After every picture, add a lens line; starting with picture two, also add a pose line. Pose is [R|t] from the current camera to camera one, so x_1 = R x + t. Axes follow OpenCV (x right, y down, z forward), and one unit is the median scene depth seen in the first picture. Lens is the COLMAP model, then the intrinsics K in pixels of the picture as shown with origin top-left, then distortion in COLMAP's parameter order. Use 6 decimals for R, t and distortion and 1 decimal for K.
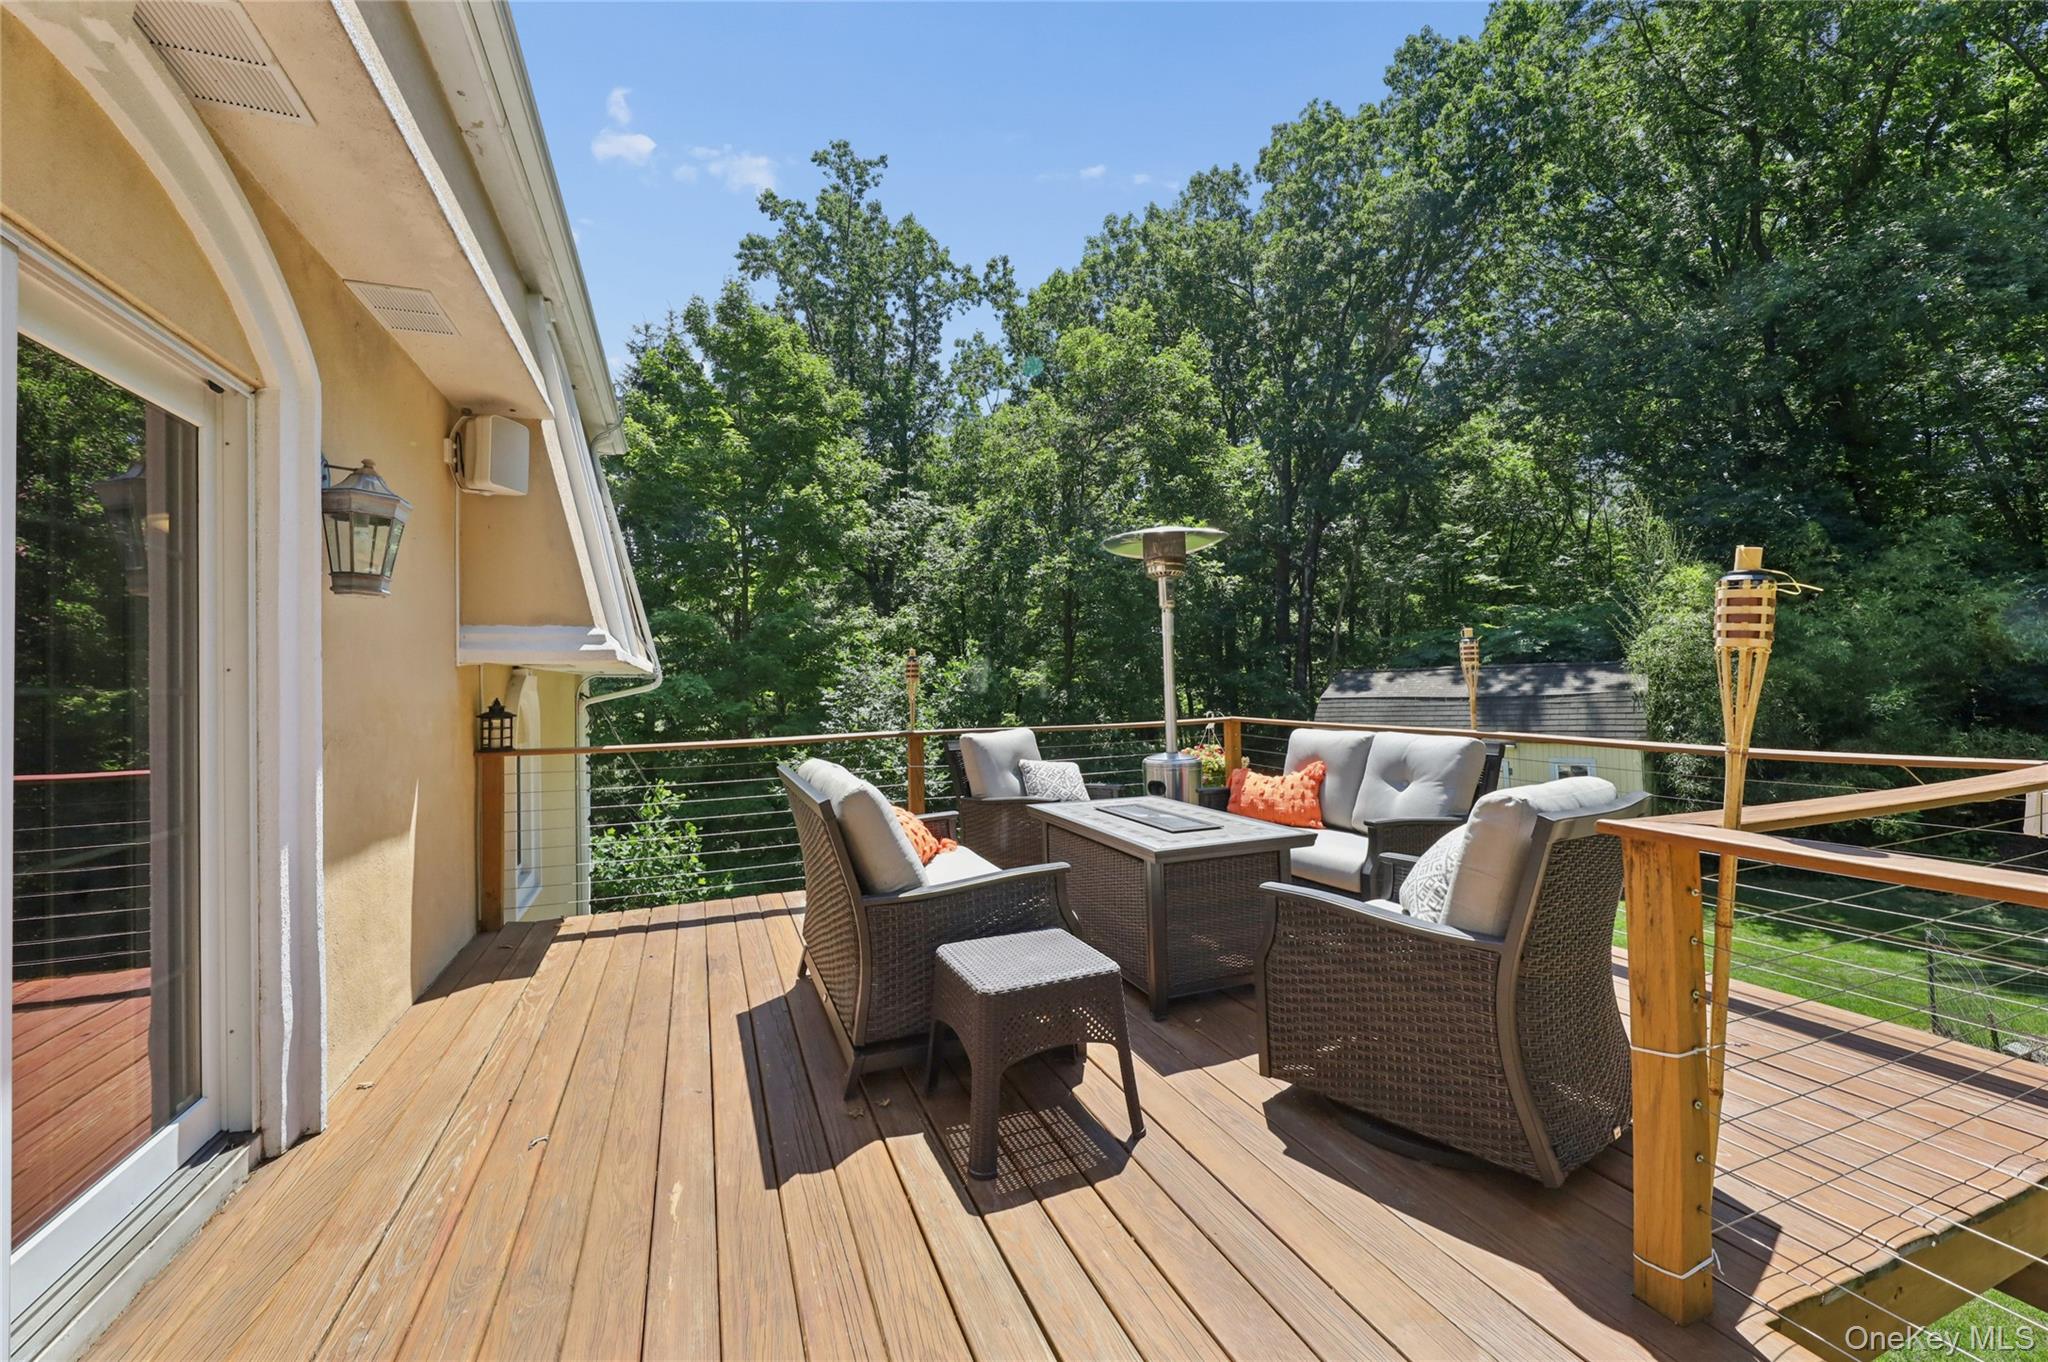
lens RADIAL K [[835.3, 0, 1020.6], [0, 835.3, 680.1], [0, 0, 1]] dist [-0.001679, -0.000755]
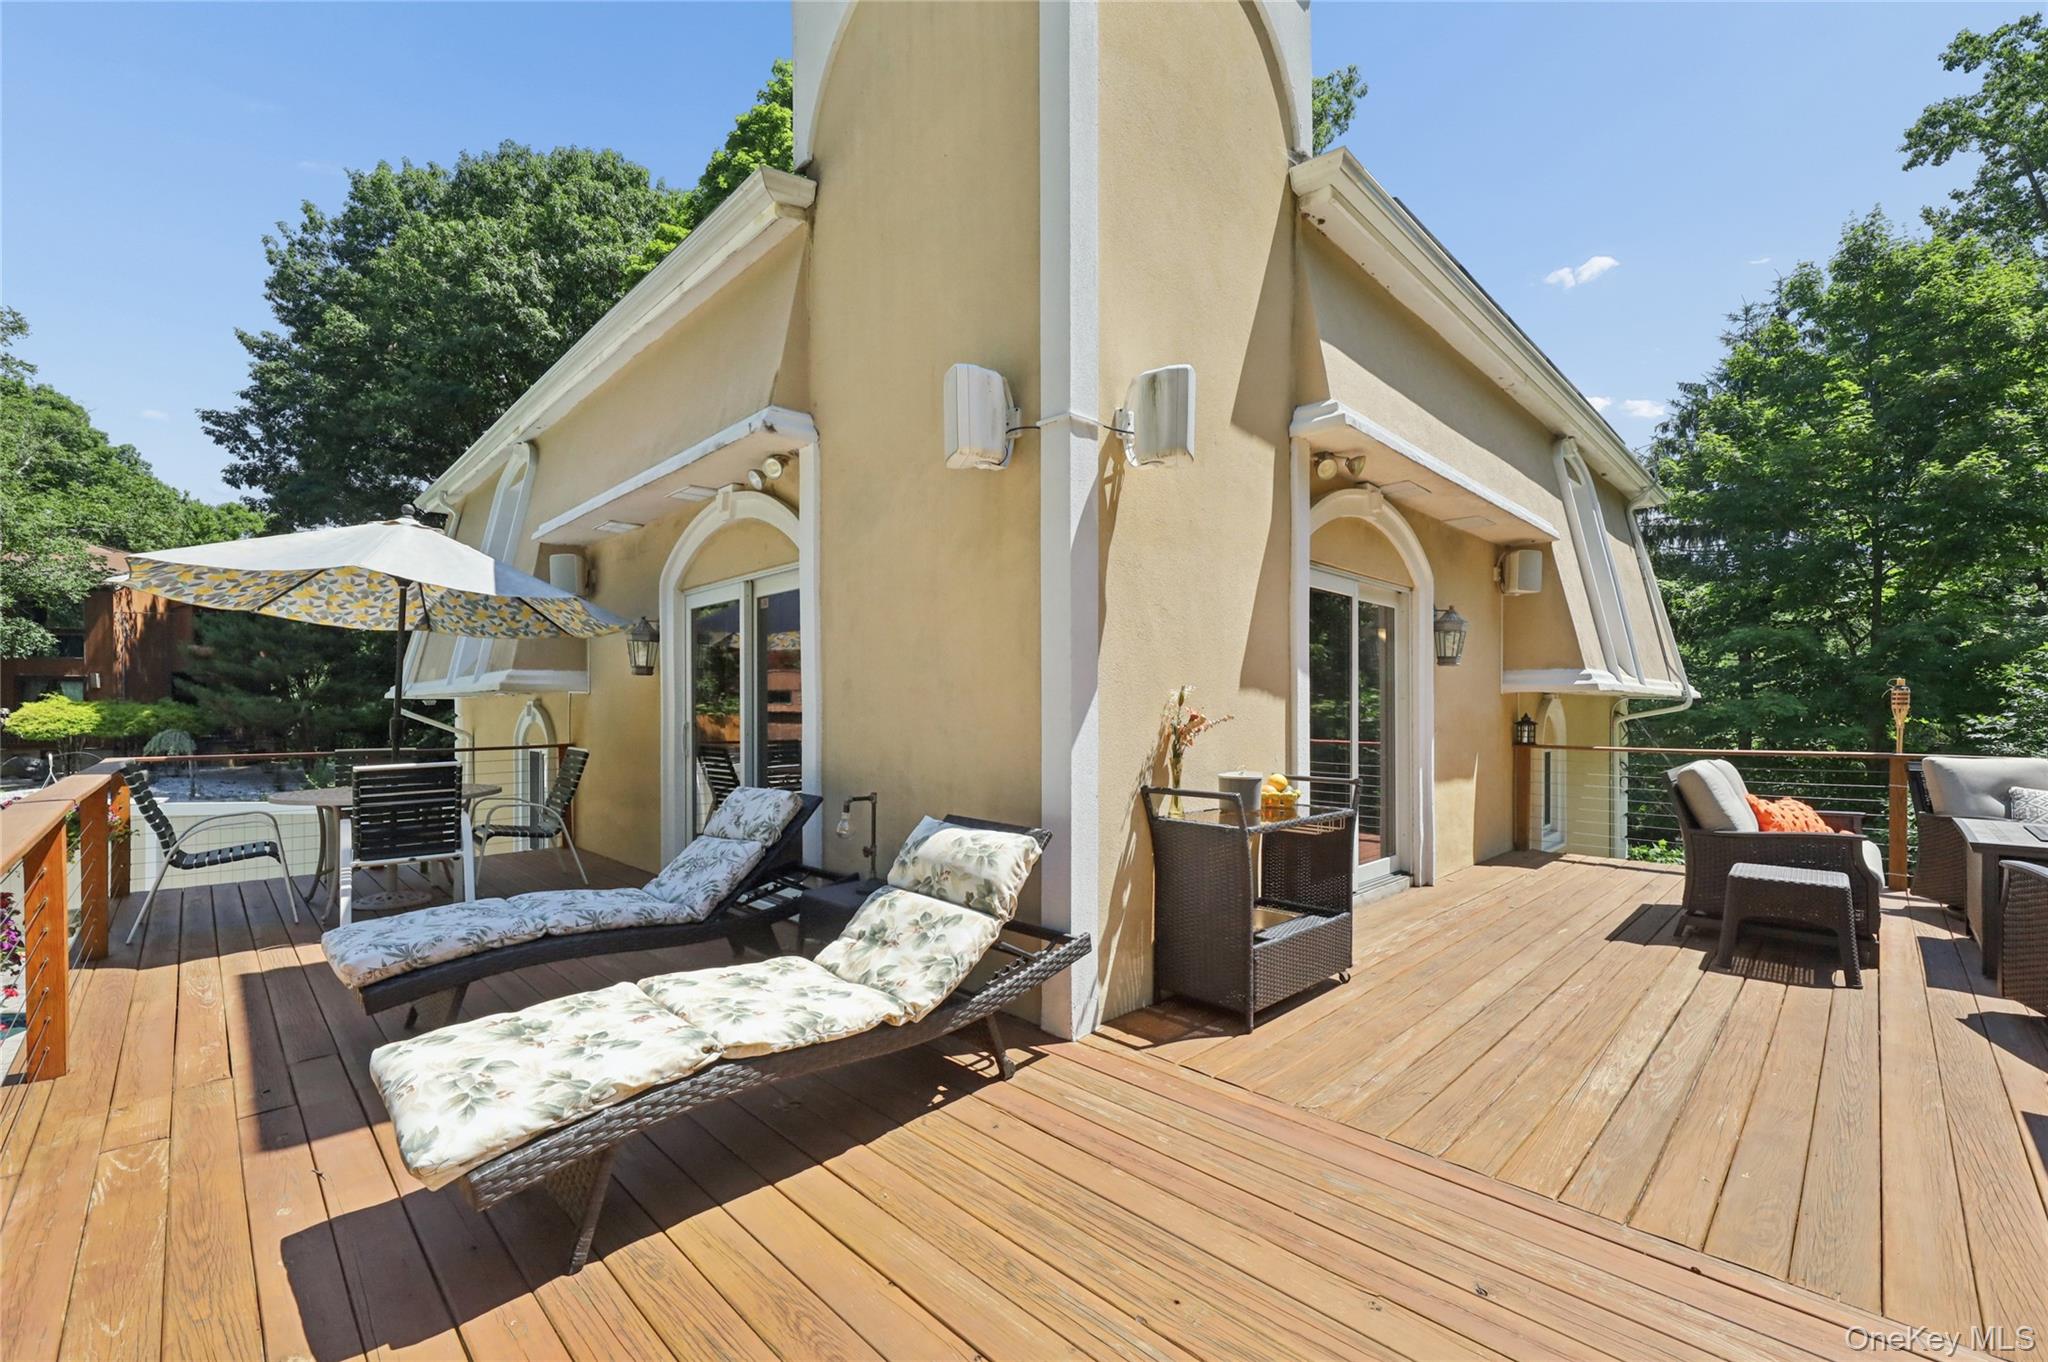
lens RADIAL K [[841.7, 0, 1024.0], [0, 841.7, 678.3], [0, 0, 1]] dist [-0.005456, -0.000181]
pose [[0.400721, -0.010709, -0.916138, 0.511746], [-0.009412, 0.999831, -0.015804, -0.011174], [0.916152, 0.014955, 0.400552, -0.593631]]
